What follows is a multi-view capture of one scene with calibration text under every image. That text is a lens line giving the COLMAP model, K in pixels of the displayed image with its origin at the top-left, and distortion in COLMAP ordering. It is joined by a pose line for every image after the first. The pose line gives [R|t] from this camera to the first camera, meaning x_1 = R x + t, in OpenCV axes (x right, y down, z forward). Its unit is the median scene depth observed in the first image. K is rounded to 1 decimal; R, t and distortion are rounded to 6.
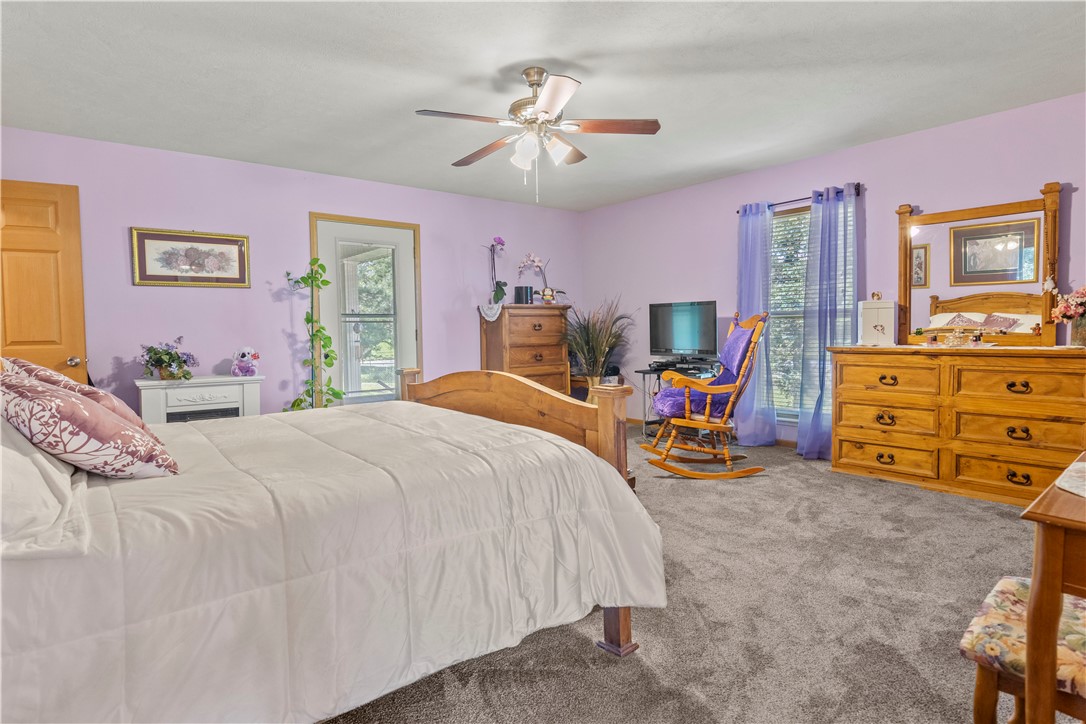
lens RADIAL K [[590.3, 0, 543.0], [0, 590.3, 362.0], [0, 0, 1]] dist [-0.000355, 0.000040]
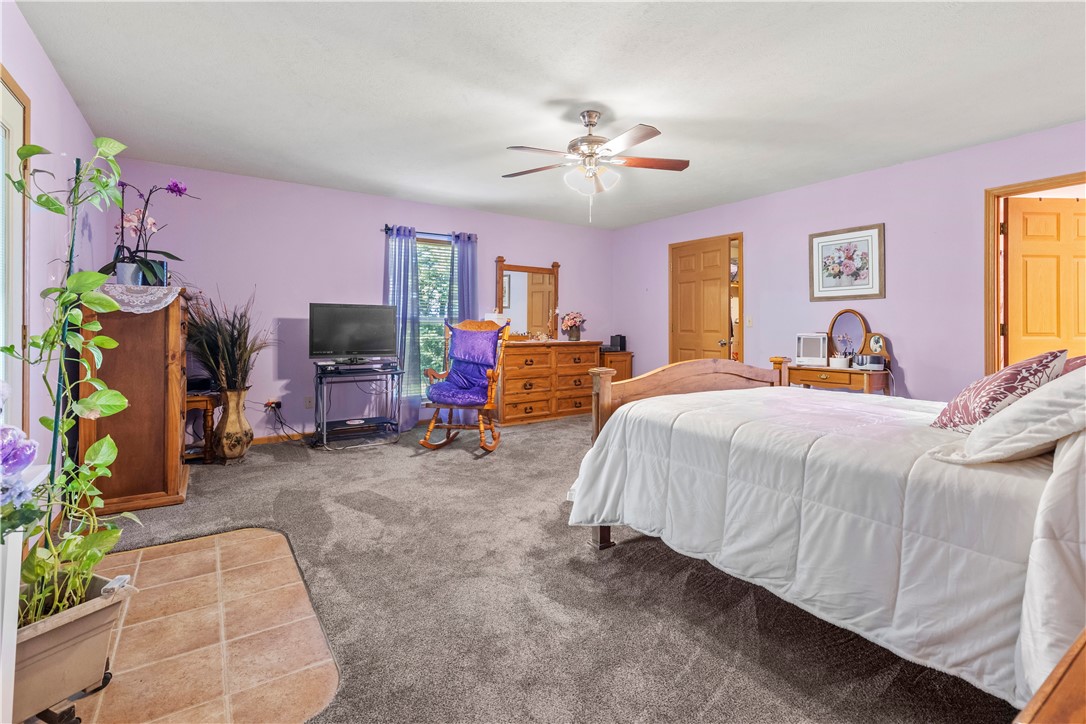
lens RADIAL K [[501.4, 0, 541.3], [0, 501.4, 324.9], [0, 0, 1]] dist [0.000555, -0.000356]
pose [[0.082900, 0.015597, 0.996436, -0.533335], [0.049704, 0.998568, -0.019766, -0.029202], [-0.995318, 0.051165, 0.082006, 0.542102]]
